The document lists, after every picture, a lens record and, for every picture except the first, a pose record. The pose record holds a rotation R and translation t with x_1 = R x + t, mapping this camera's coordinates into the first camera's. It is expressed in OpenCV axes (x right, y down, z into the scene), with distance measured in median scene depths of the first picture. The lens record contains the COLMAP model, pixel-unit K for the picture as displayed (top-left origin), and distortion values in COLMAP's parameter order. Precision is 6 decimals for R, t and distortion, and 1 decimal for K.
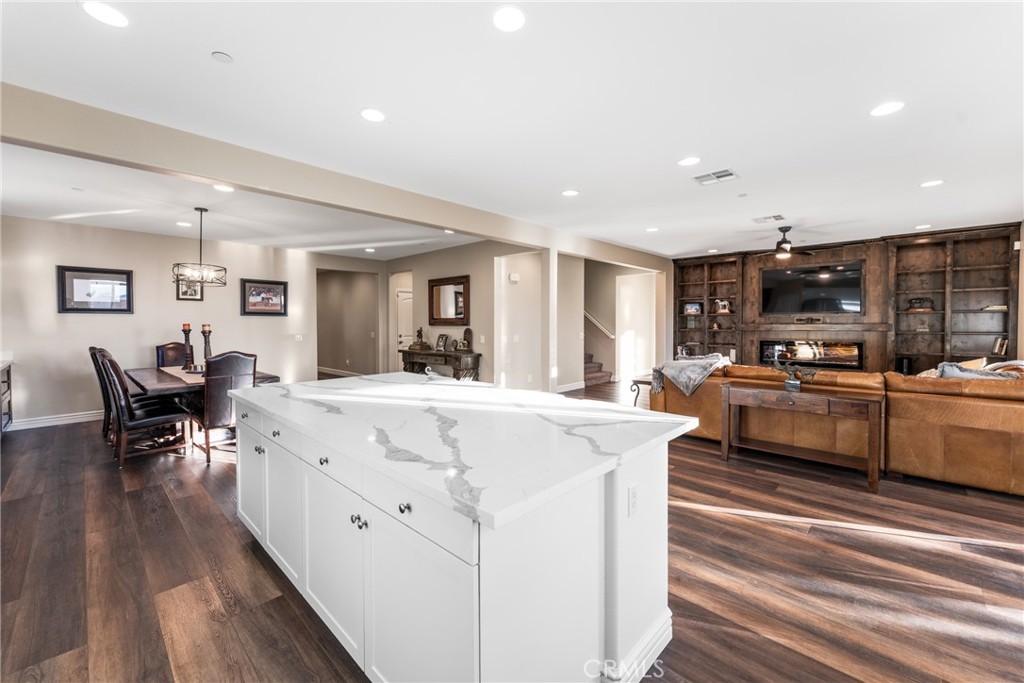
lens RADIAL K [[415.4, 0, 512.4], [0, 415.4, 331.3], [0, 0, 1]] dist [0.002903, 0.000277]
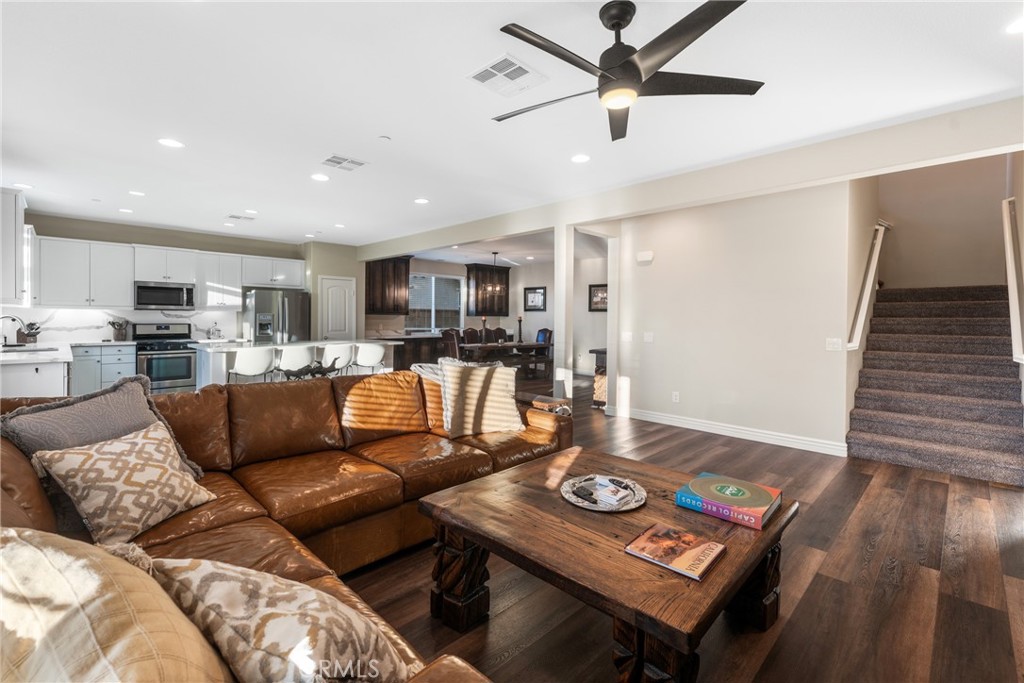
lens RADIAL K [[452.5, 0, 509.6], [0, 452.5, 317.9], [0, 0, 1]] dist [-0.000392, 0.000071]
pose [[-0.022448, -0.000388, -0.999748, 0.792880], [-0.032043, 0.999486, 0.000331, -0.009149], [0.999234, 0.032042, -0.022449, 0.733635]]
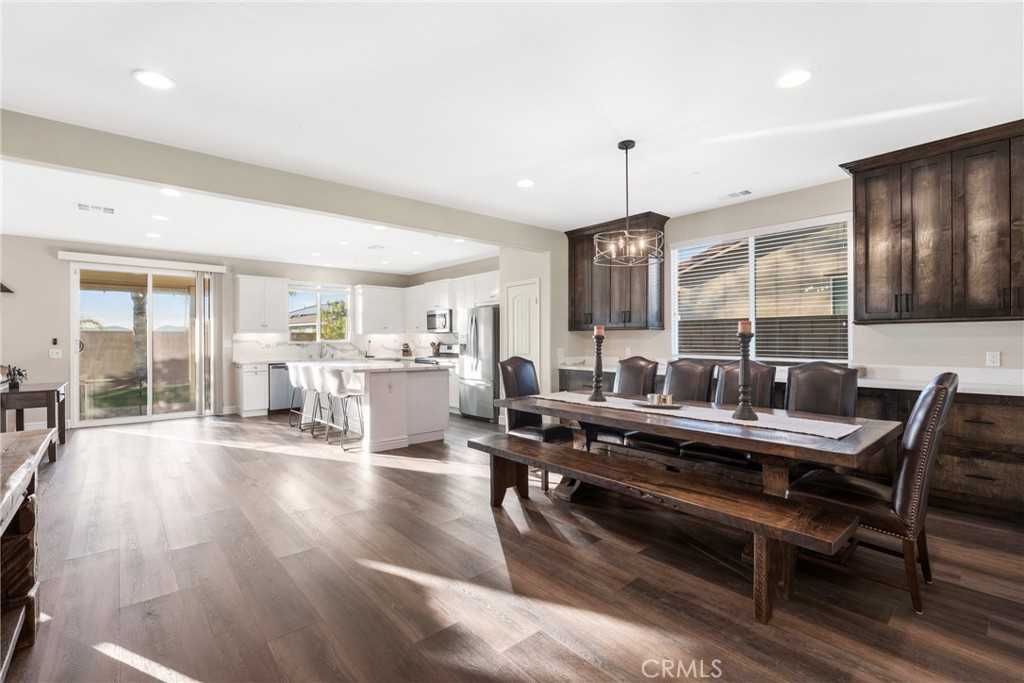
lens RADIAL K [[457.4, 0, 512.0], [0, 457.4, 341.5], [0, 0, 1]] dist [0.002975, 0.000225]
pose [[-0.995871, 0.005234, 0.090631, -0.420140], [0.007511, 0.999664, 0.024806, -0.007749], [-0.090470, 0.025384, -0.995576, 1.128260]]
